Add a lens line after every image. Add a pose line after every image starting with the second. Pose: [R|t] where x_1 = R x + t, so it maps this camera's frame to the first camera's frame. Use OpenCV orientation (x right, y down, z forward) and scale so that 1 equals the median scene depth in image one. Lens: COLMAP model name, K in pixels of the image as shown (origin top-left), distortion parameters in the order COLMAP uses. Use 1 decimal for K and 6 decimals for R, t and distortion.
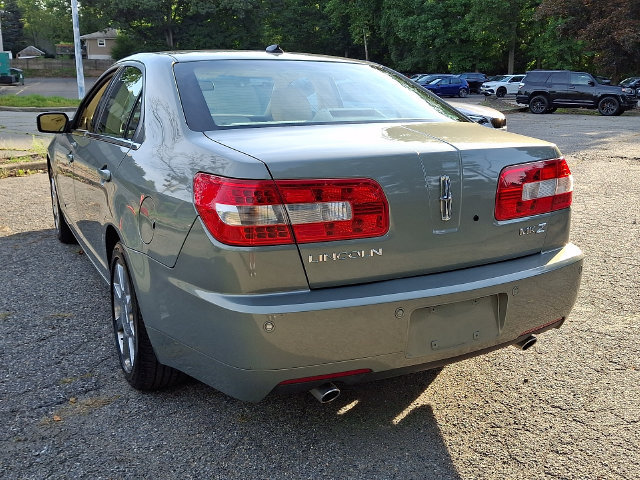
lens RADIAL K [[633.6, 0, 322.6], [0, 633.6, 220.3], [0, 0, 1]] dist [0.141778, -0.333958]
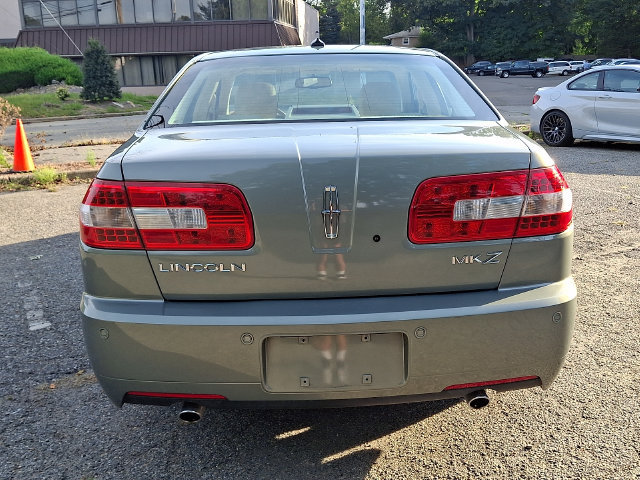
lens RADIAL K [[633.6, 0, 322.6], [0, 633.6, 220.3], [0, 0, 1]] dist [0.141778, -0.333958]
pose [[0.898731, 0.071010, -0.432713, 0.483875], [-0.067314, 0.997446, 0.023876, -0.037879], [0.433303, 0.007670, 0.901216, 0.204149]]
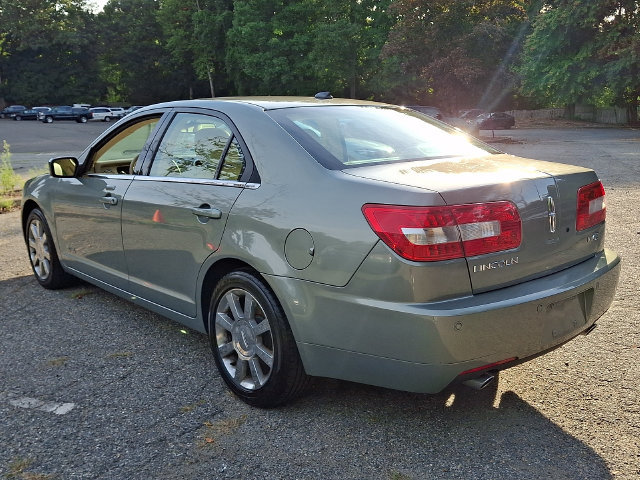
lens RADIAL K [[633.6, 0, 322.6], [0, 633.6, 220.3], [0, 0, 1]] dist [0.141778, -0.333958]
pose [[0.973804, -0.052584, 0.221226, -0.462373], [0.064183, 0.996897, -0.045566, 0.003797], [-0.218143, 0.058571, 0.974158, -0.114301]]
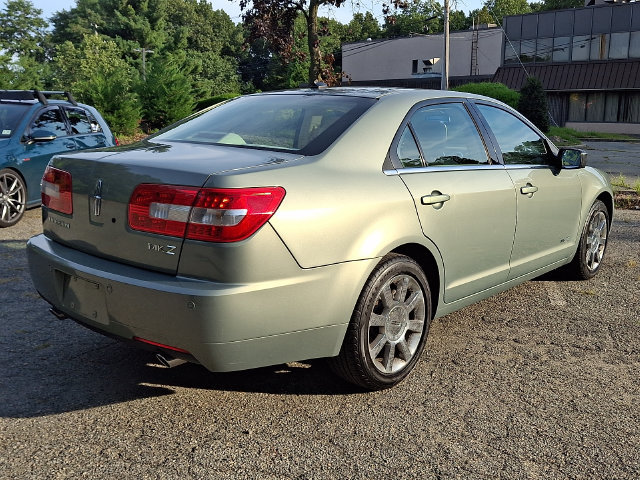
lens RADIAL K [[633.6, 0, 322.6], [0, 633.6, 220.3], [0, 0, 1]] dist [0.141778, -0.333958]
pose [[0.351623, 0.158413, -0.922641, 1.359387], [-0.217763, 0.972383, 0.083963, -0.173290], [0.910462, 0.171394, 0.376409, 0.824177]]
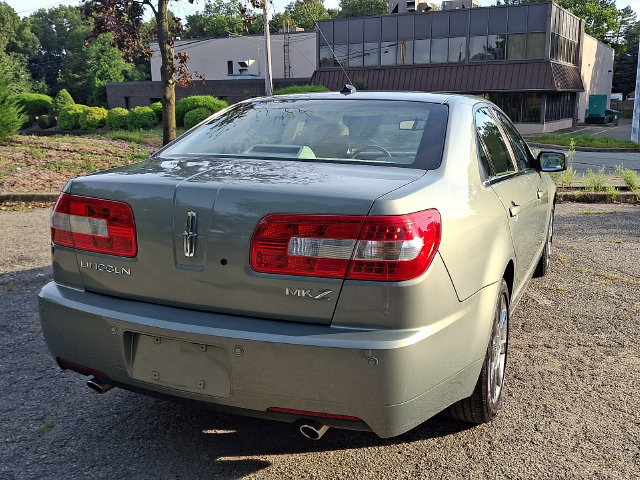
lens RADIAL K [[631.0, 0, 326.2], [0, 631.0, 224.1], [0, 0, 1]] dist [0.143304, -0.320666]
pose [[0.625562, 0.132197, -0.768893, 0.956480], [-0.174691, 0.984250, 0.027097, -0.100785], [0.760365, 0.117368, 0.638804, 0.464730]]
